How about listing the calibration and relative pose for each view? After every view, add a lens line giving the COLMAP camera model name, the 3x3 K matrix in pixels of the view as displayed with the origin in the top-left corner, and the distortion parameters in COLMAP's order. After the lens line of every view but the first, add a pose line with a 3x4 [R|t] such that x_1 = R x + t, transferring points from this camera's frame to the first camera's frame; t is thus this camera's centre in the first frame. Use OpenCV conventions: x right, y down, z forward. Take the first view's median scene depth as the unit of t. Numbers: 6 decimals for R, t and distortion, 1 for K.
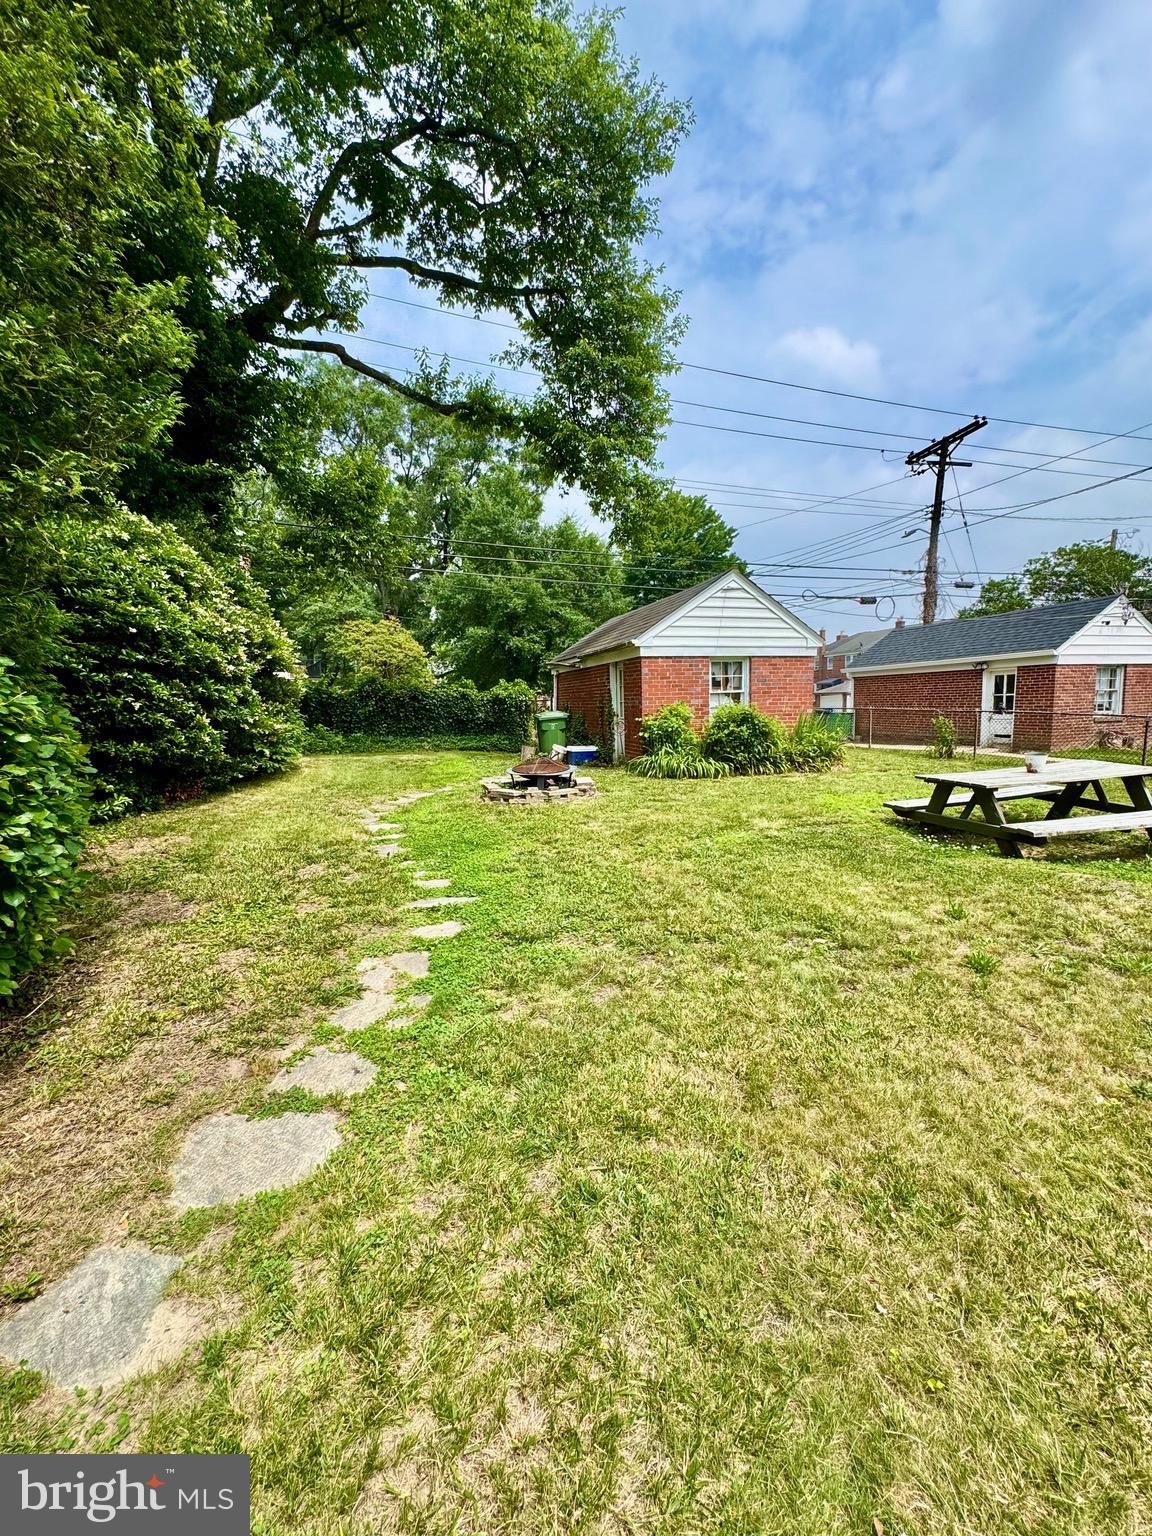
lens RADIAL K [[613.2, 0, 576.2], [0, 613.2, 766.0], [0, 0, 1]] dist [-0.001438, 0.000478]
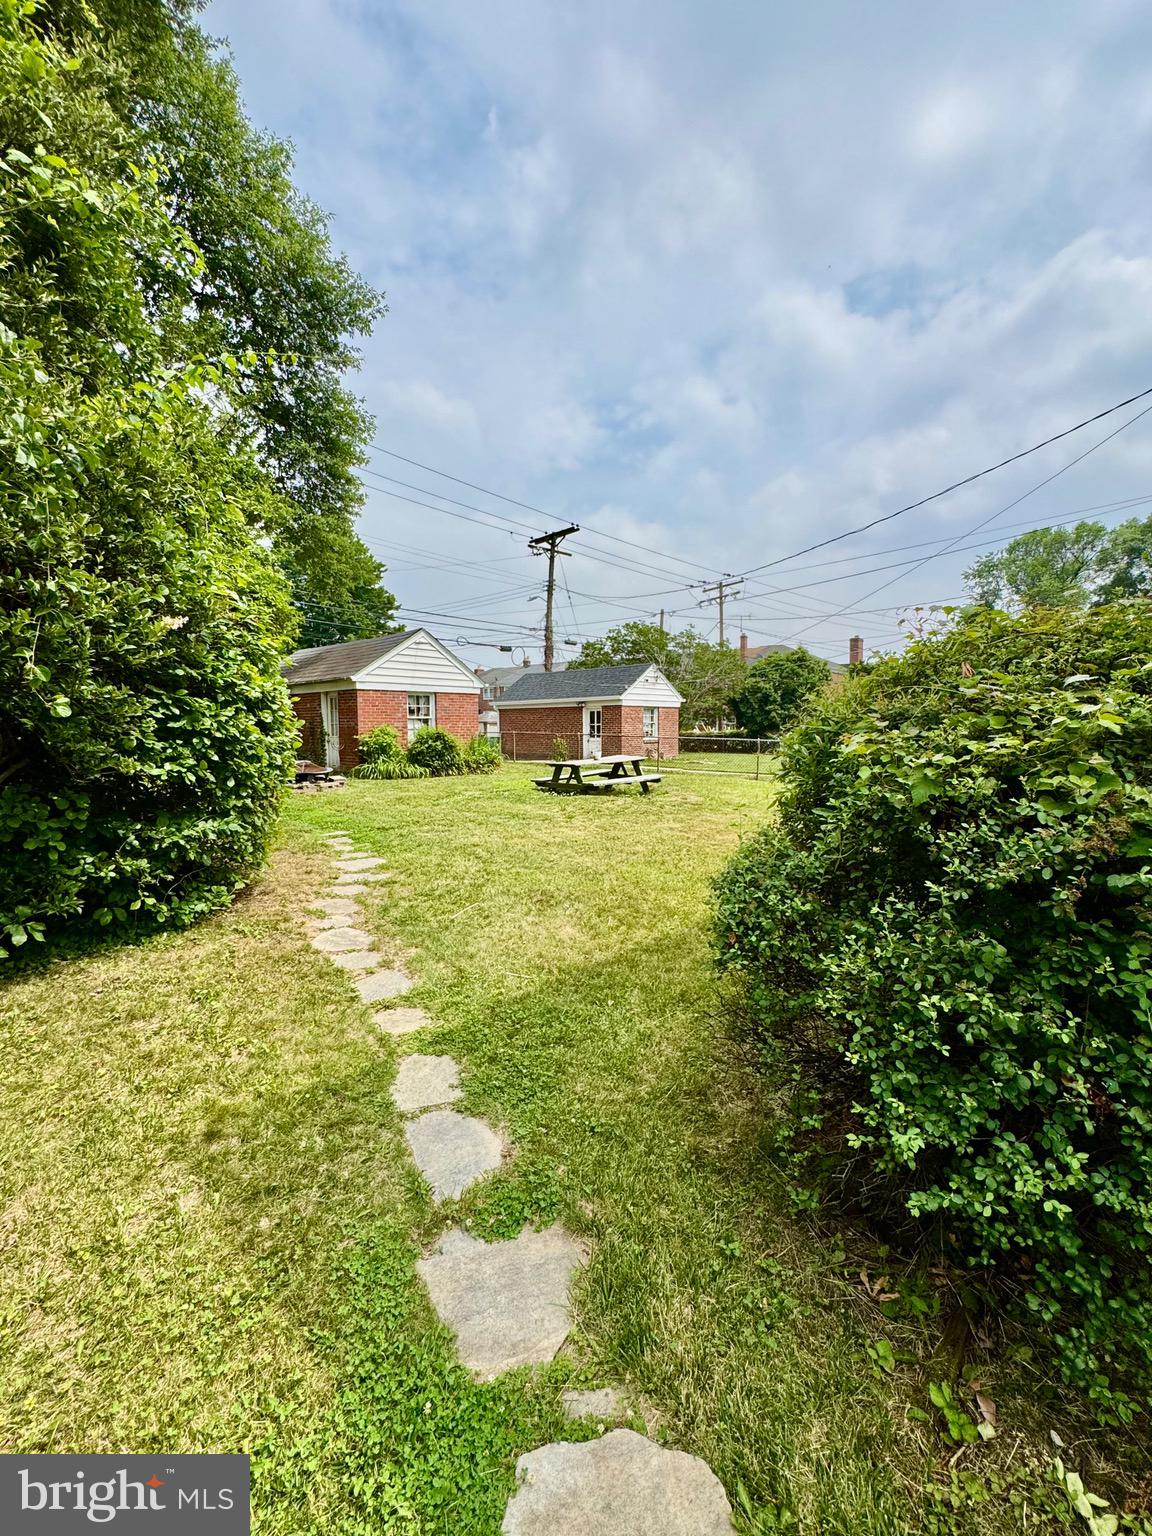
lens RADIAL K [[613.2, 0, 575.7], [0, 613.2, 770.8], [0, 0, 1]] dist [-0.001438, 0.000478]
pose [[0.847666, -0.022384, 0.530058, -0.173212], [0.042428, 0.998770, -0.025673, 0.043147], [-0.528831, 0.044251, 0.847573, -0.304701]]
